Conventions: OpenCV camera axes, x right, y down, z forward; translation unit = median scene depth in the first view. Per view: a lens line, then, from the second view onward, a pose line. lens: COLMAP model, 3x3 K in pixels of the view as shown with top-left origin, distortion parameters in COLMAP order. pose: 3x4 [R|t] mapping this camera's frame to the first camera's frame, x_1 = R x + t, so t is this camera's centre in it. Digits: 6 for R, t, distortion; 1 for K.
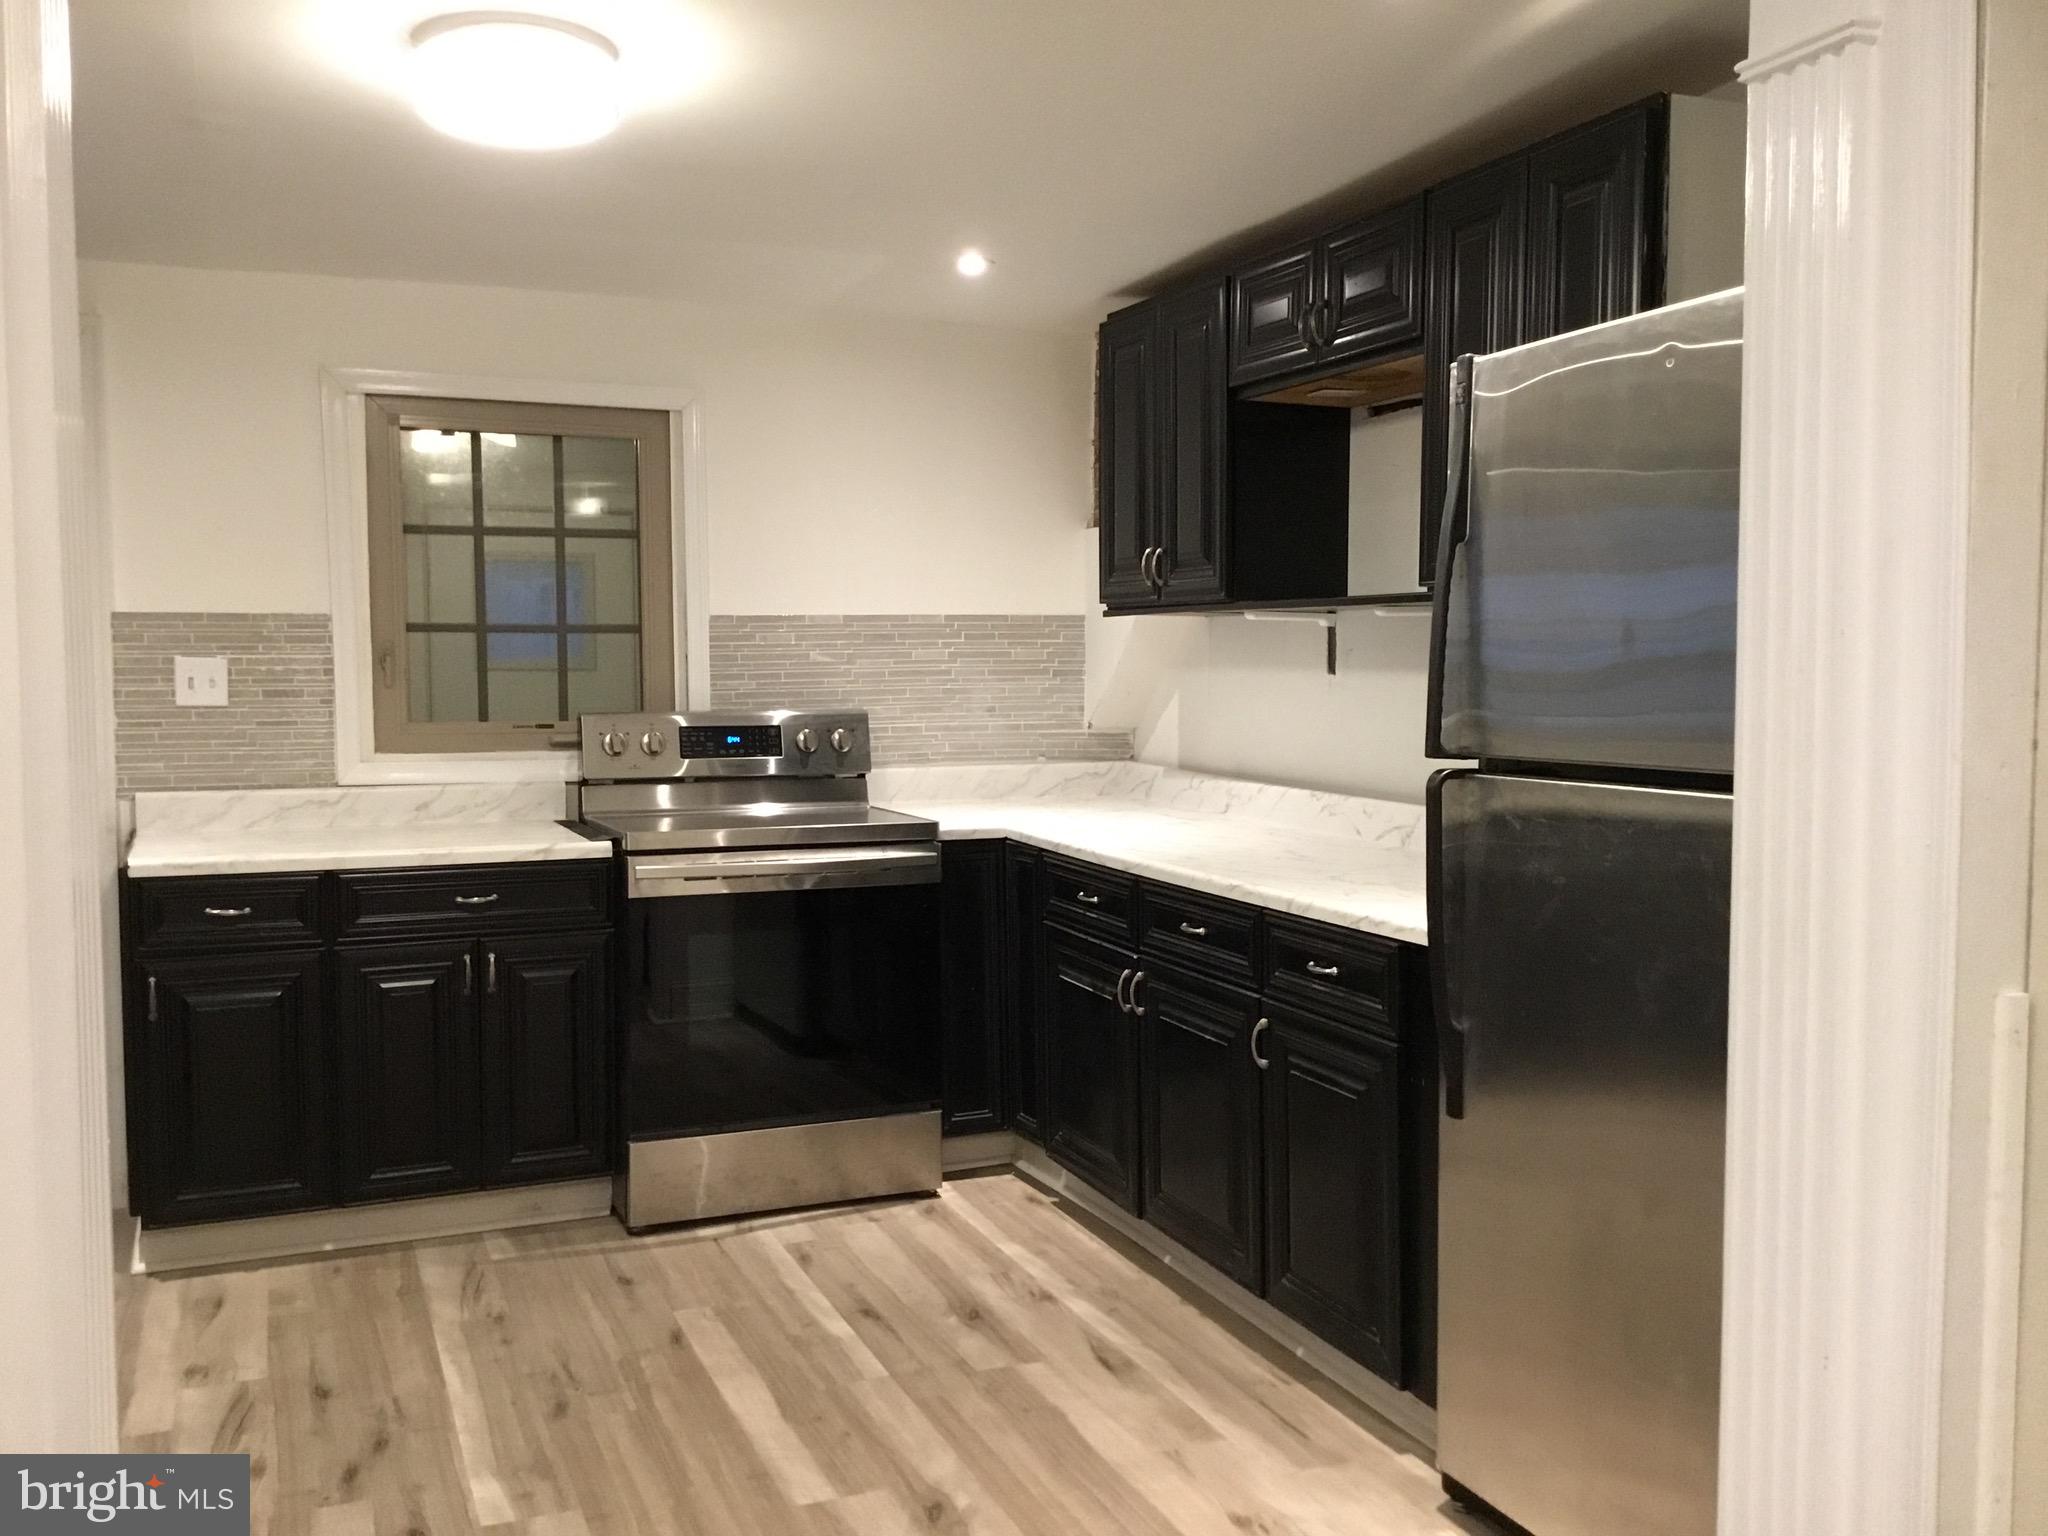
lens RADIAL K [[1827.7, 0, 1024.0], [0, 1827.7, 768.0], [0, 0, 1]] dist [0.128065, -0.257739]
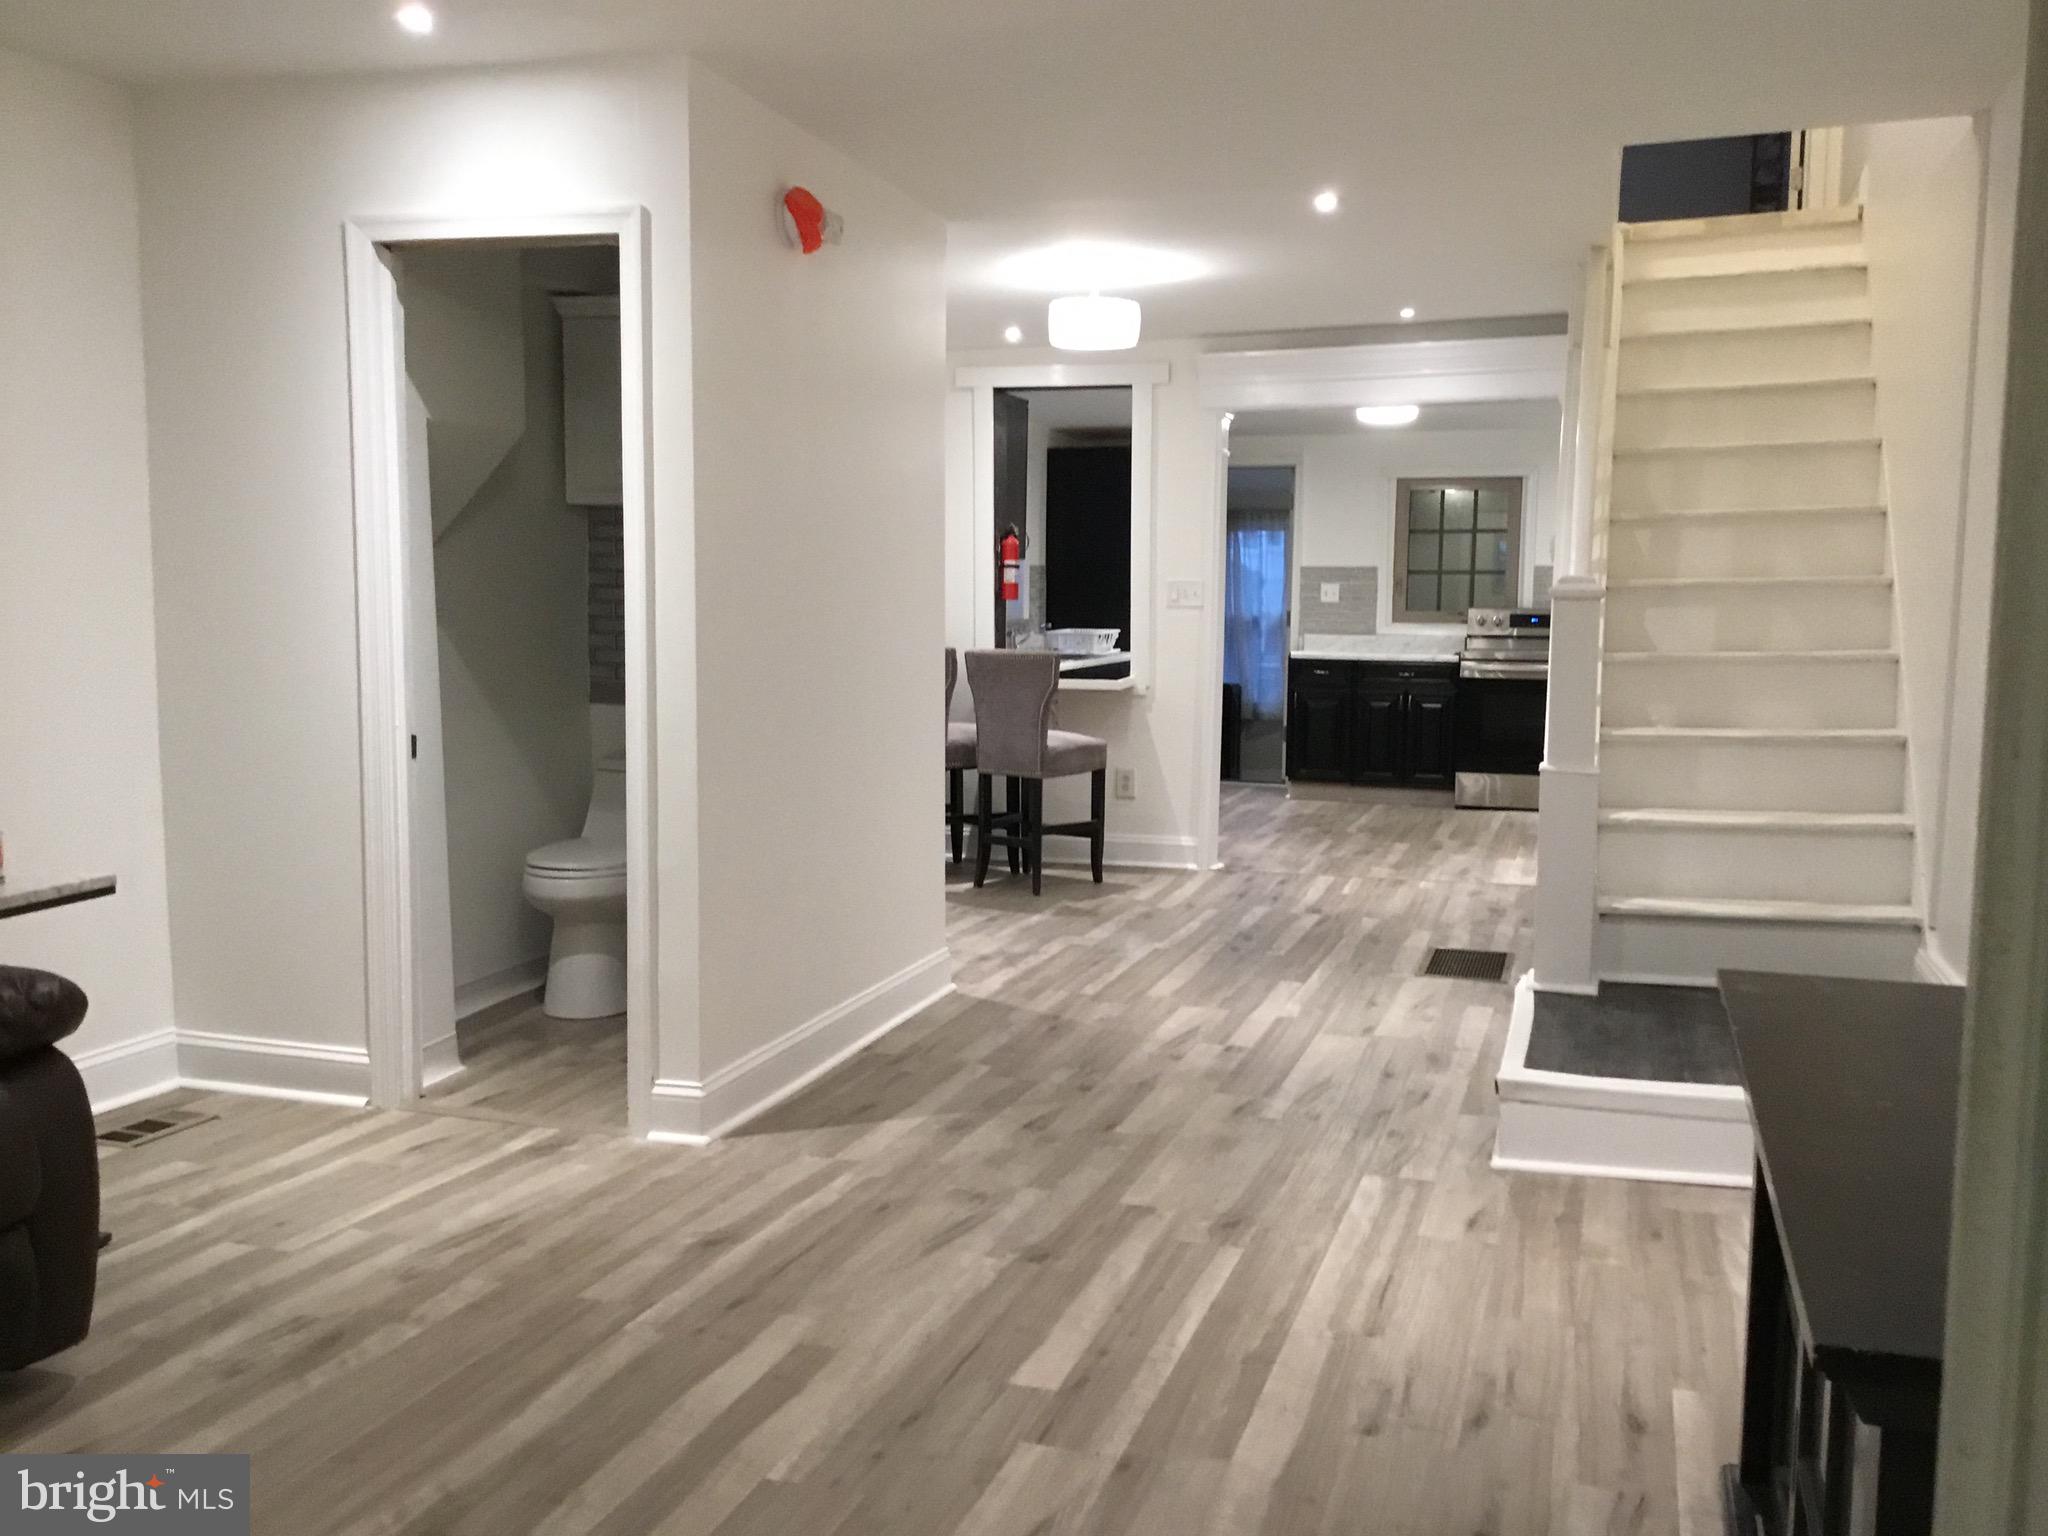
lens RADIAL K [[1859.4, 0, 1027.8], [0, 1859.4, 793.8], [0, 0, 1]] dist [0.131432, -0.249464]
pose [[0.767312, 0.078193, -0.636489, 0.970765], [-0.052540, 0.996867, 0.059127, 0.106951], [0.639118, -0.011927, 0.769016, -1.364698]]
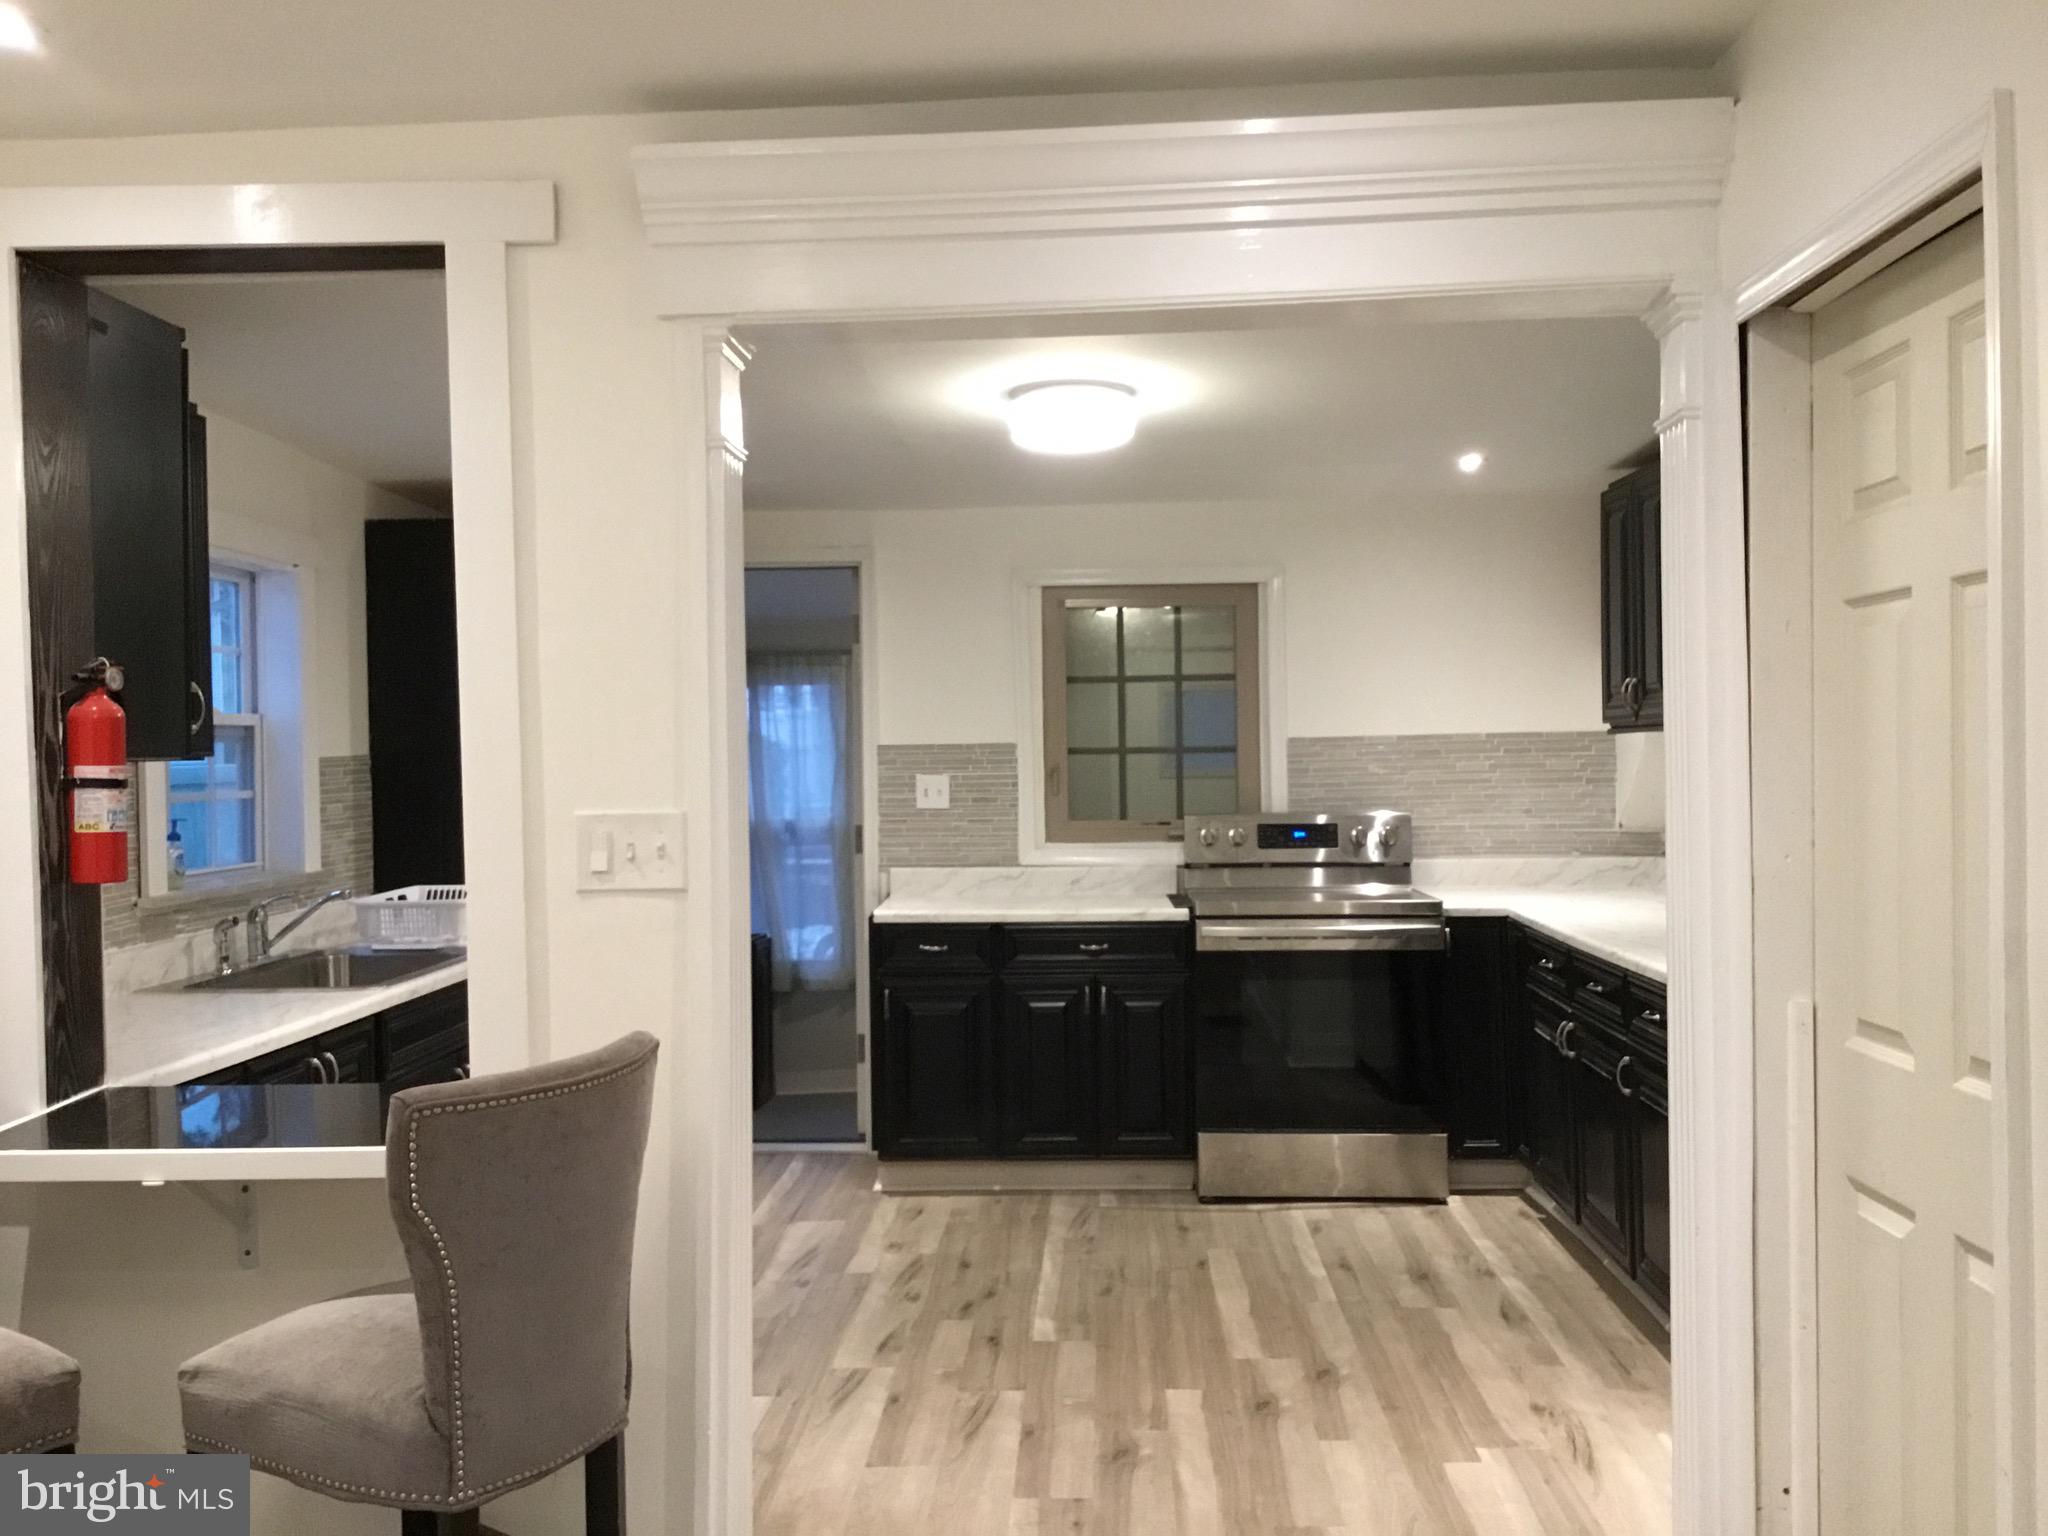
lens RADIAL K [[1856.0, 0, 1024.0], [0, 1856.0, 768.0], [0, 0, 1]] dist [0.135512, -0.254043]
pose [[0.906371, -0.007578, -0.422414, 0.242563], [-0.014414, 0.998702, -0.048845, 0.004926], [0.422236, 0.050361, 0.905086, -0.295220]]
